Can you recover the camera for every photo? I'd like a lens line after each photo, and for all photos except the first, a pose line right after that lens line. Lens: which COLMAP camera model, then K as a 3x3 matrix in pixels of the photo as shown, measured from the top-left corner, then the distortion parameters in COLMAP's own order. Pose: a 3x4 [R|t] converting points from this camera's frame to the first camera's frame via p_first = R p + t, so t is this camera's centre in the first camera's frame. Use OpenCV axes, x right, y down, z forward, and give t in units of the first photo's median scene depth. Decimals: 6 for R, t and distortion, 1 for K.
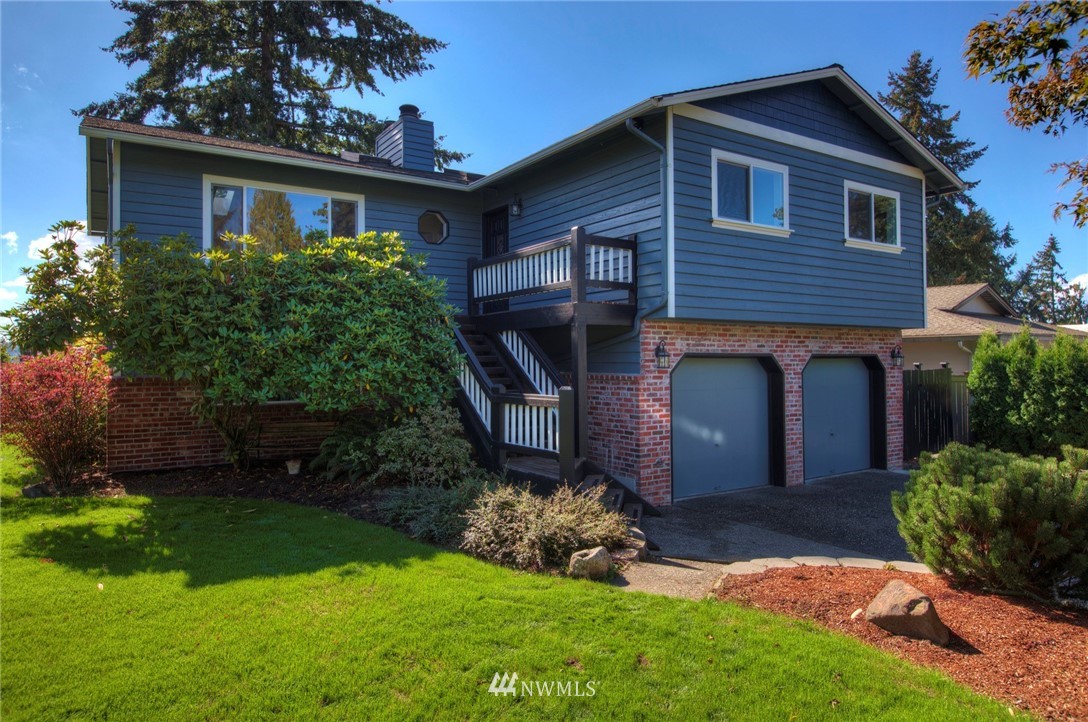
lens RADIAL K [[683.8, 0, 550.9], [0, 683.8, 351.5], [0, 0, 1]] dist [0.005911, 0.000476]
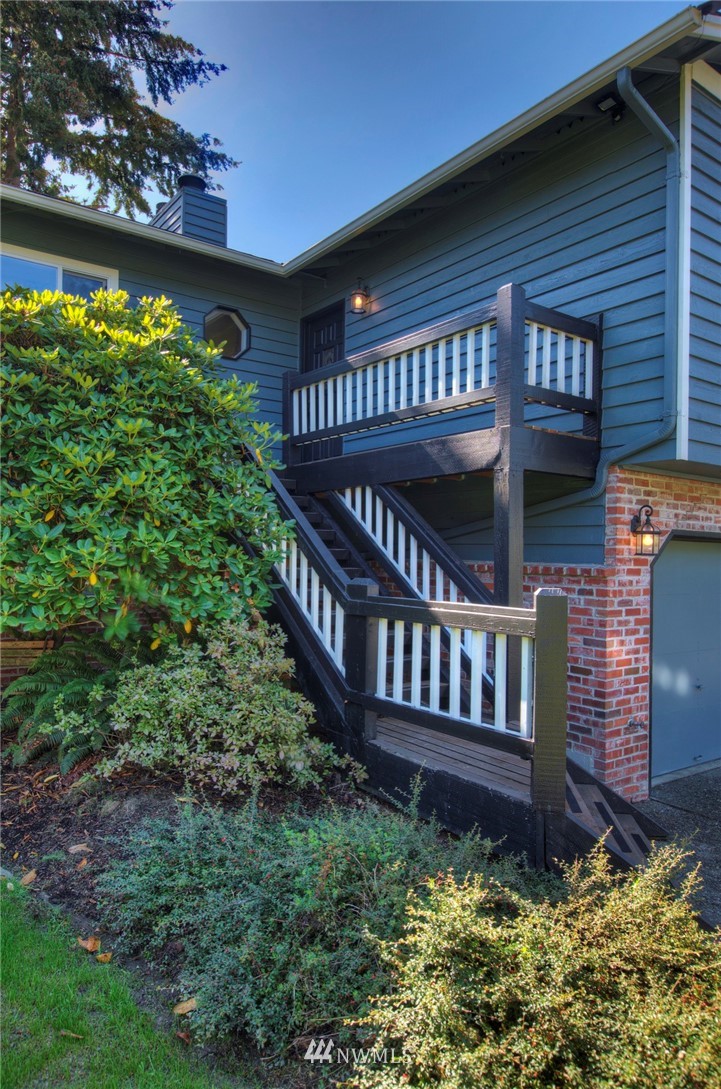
lens RADIAL K [[725.8, 0, 360.5], [0, 725.8, 544.5], [0, 0, 1]] dist [-0.004062, -0.000642]
pose [[0.999145, 0.022500, 0.034678, -0.089373], [-0.022653, 0.999735, 0.004026, 0.018683], [-0.034578, -0.004808, 0.999390, 0.426821]]
